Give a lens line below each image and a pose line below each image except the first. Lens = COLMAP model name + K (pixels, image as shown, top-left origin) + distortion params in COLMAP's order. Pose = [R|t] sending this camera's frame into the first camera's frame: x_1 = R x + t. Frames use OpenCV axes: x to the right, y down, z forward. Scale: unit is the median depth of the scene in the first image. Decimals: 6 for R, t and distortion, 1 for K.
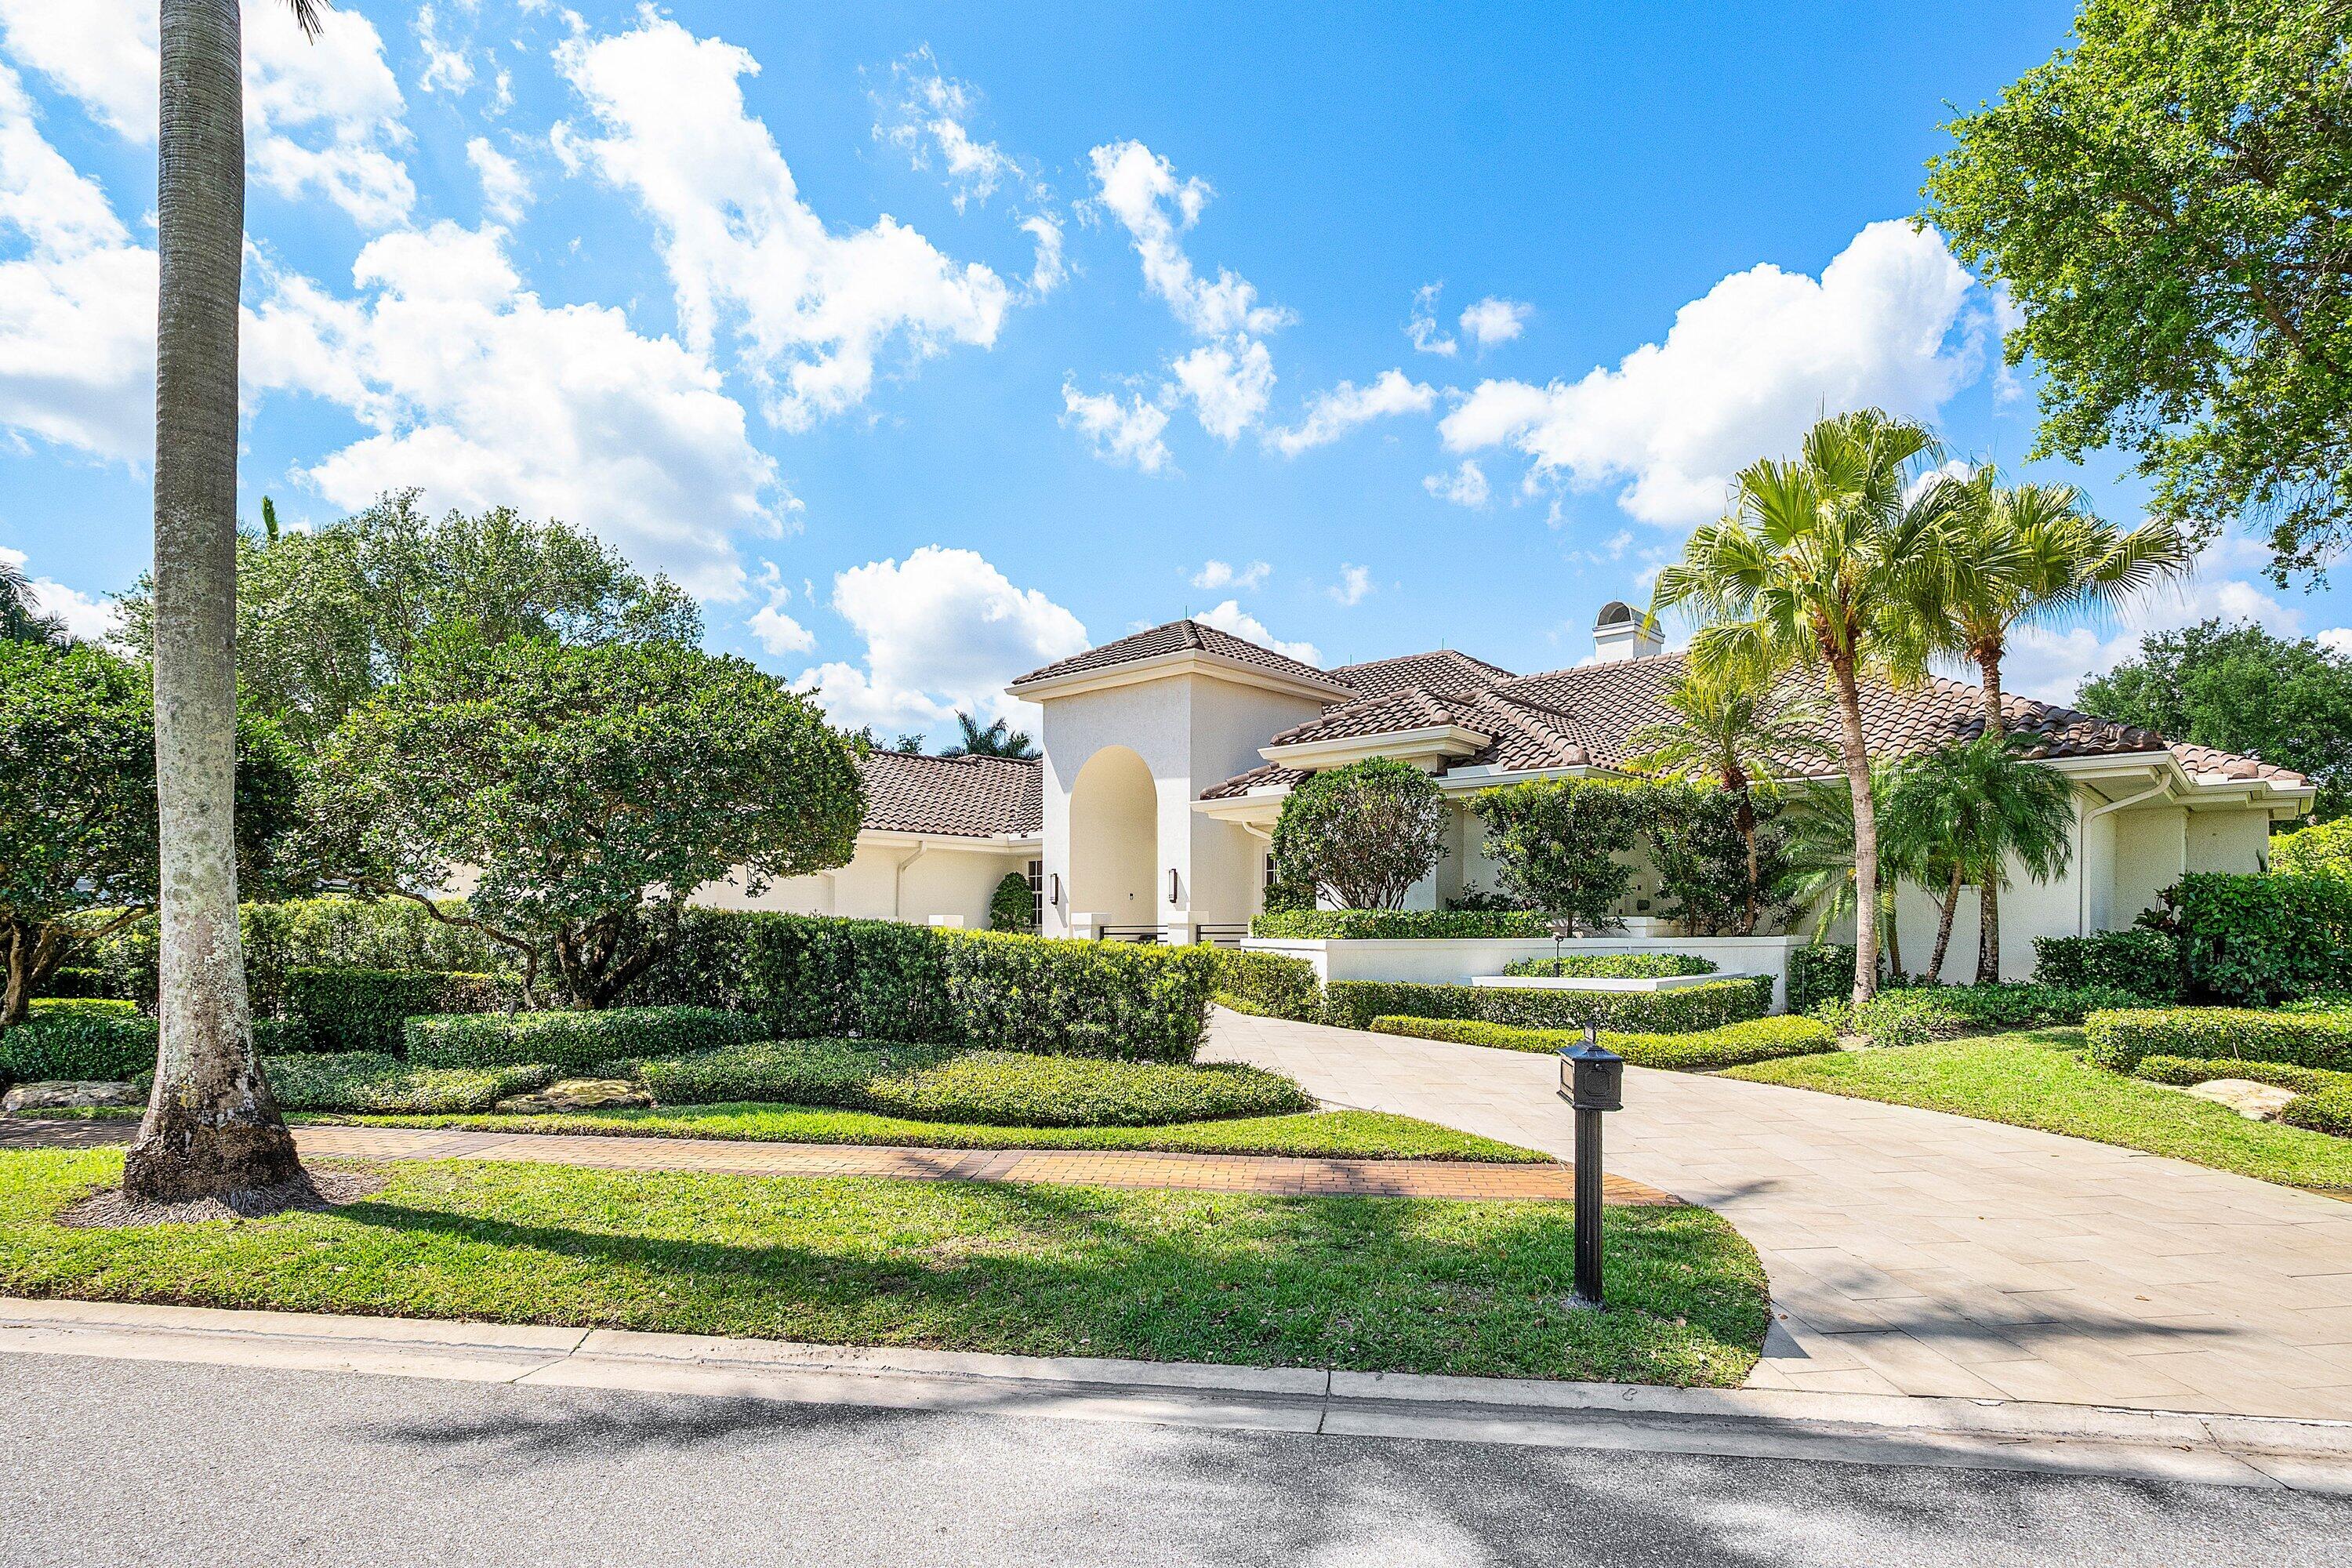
lens RADIAL K [[1283.3, 0, 1174.6], [0, 1283.3, 779.2], [0, 0, 1]] dist [-0.036429, -0.003233]
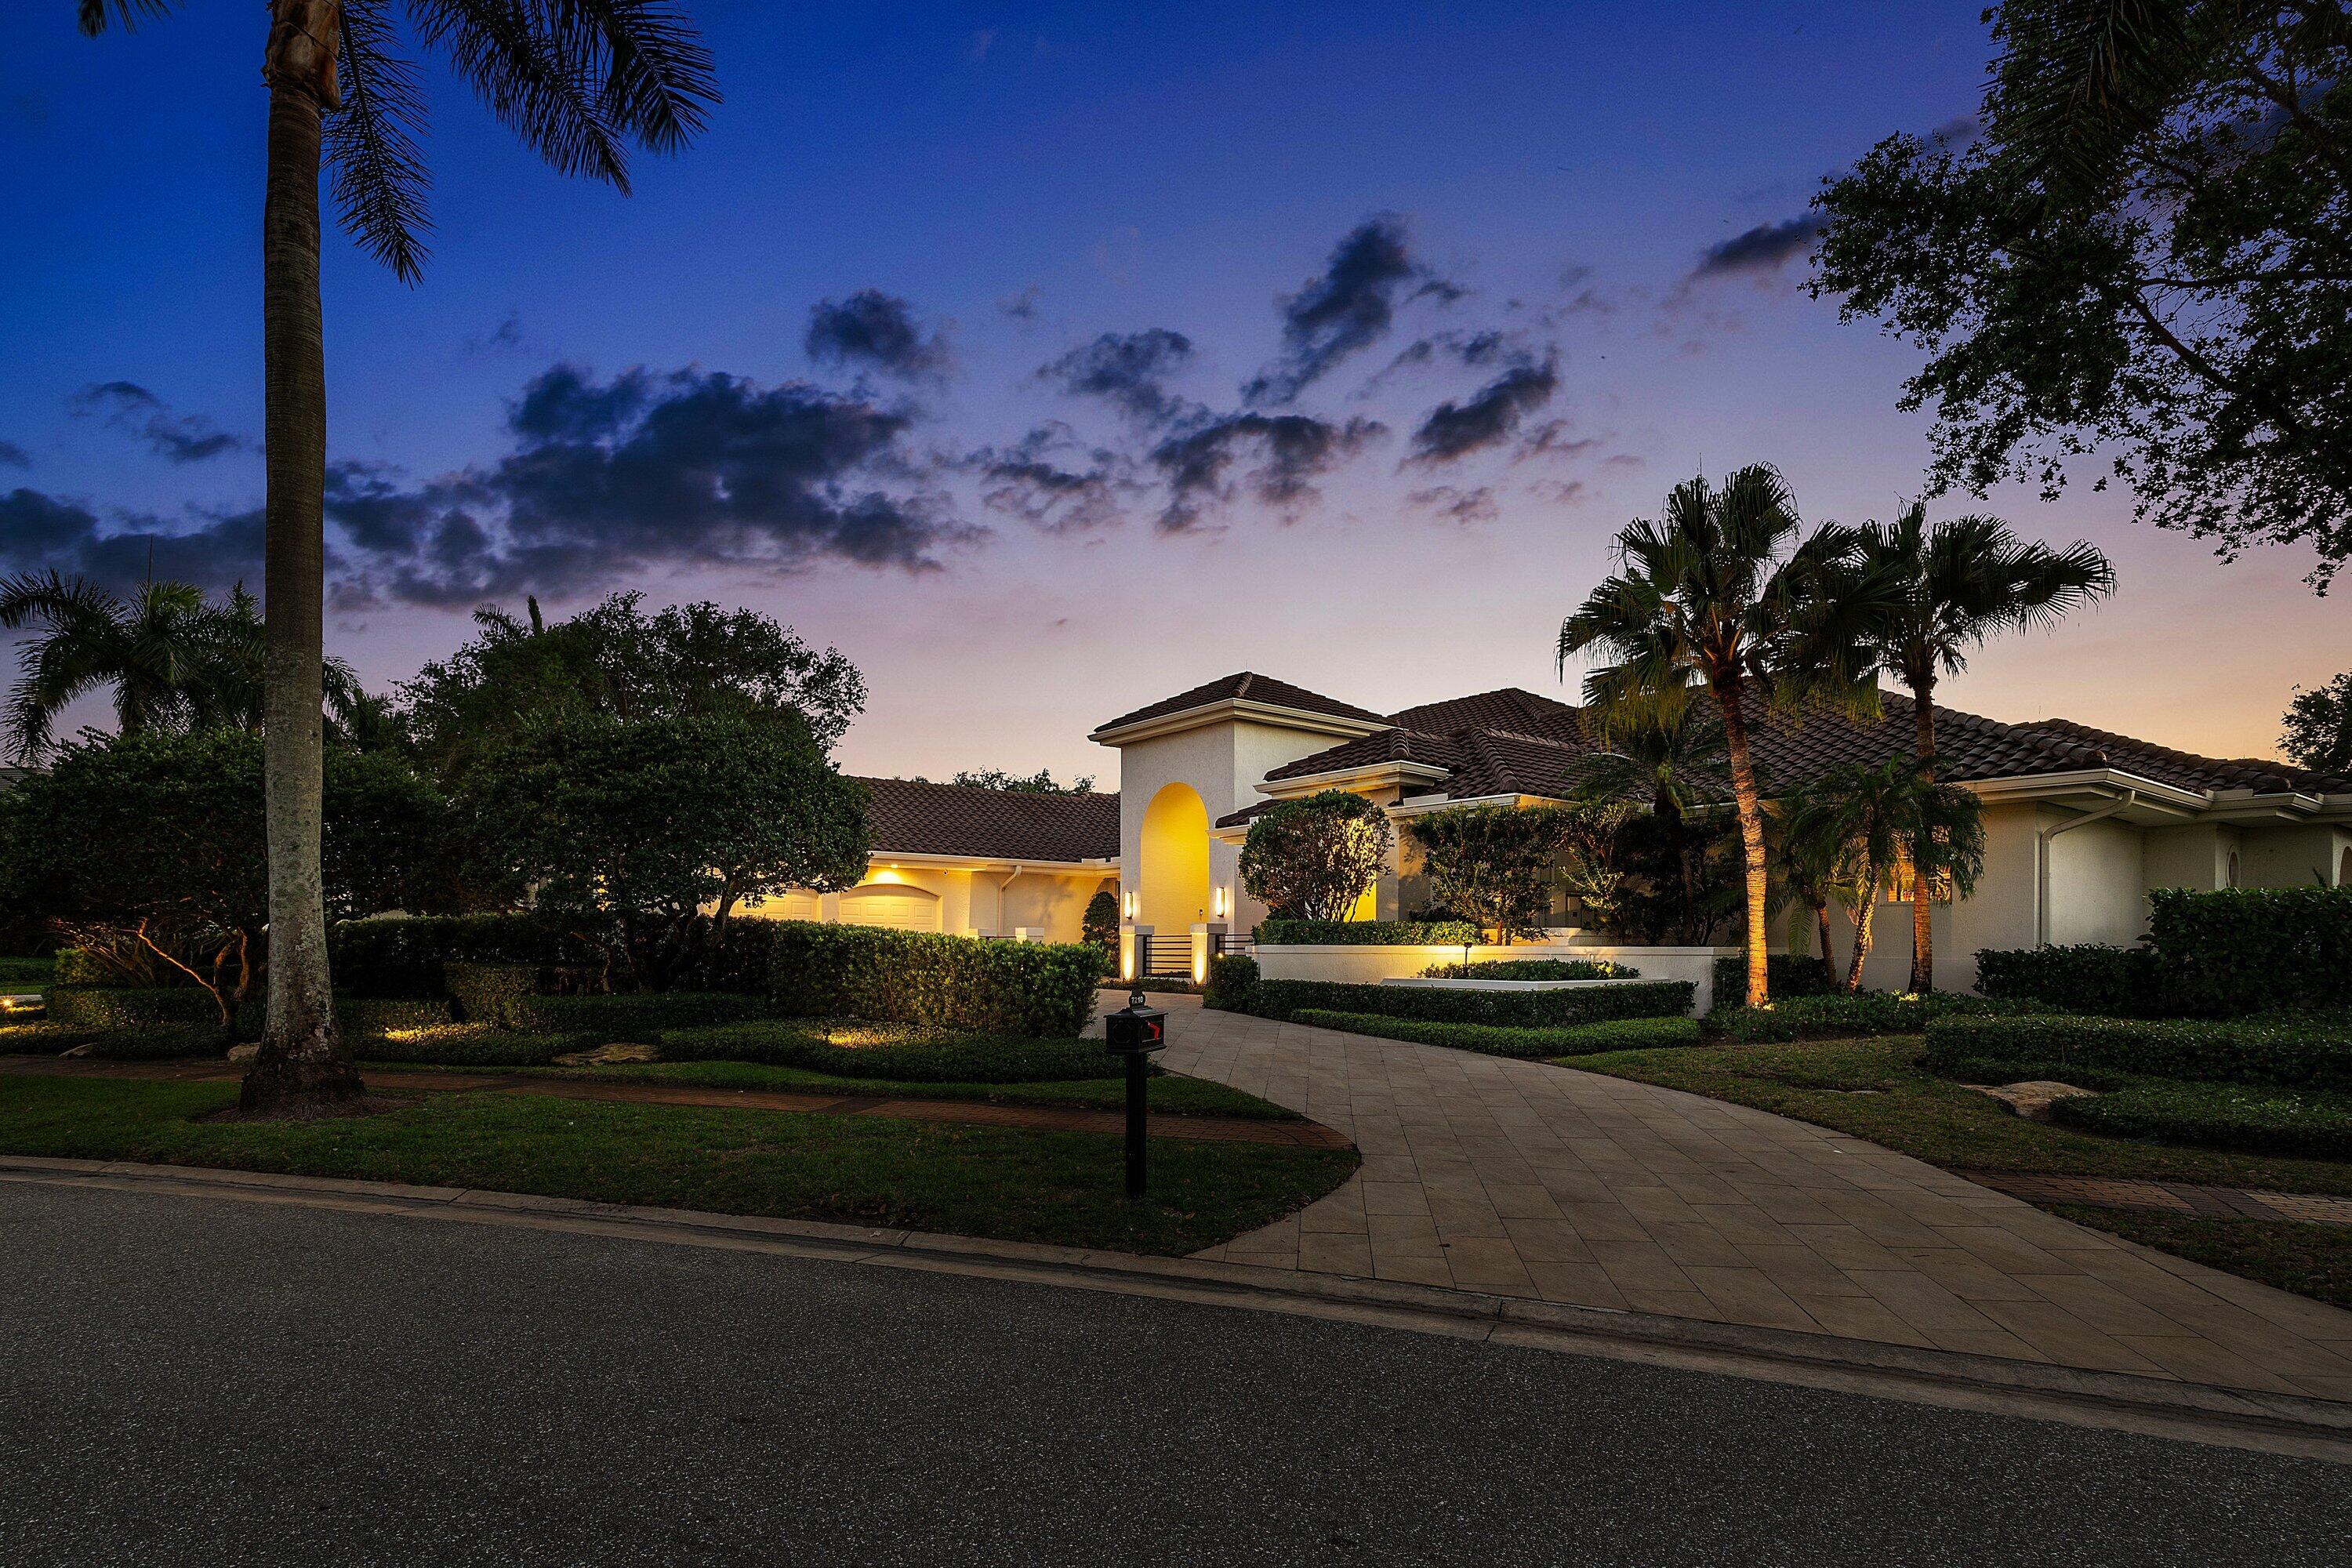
lens RADIAL K [[1168.2, 0, 1177.4], [0, 1168.2, 790.0], [0, 0, 1]] dist [0.003730, 0.002327]
pose [[0.984647, -0.019074, -0.173512, 0.234250], [0.016341, 0.999719, -0.017168, -0.001560], [0.173791, 0.014070, 0.984682, -0.089894]]
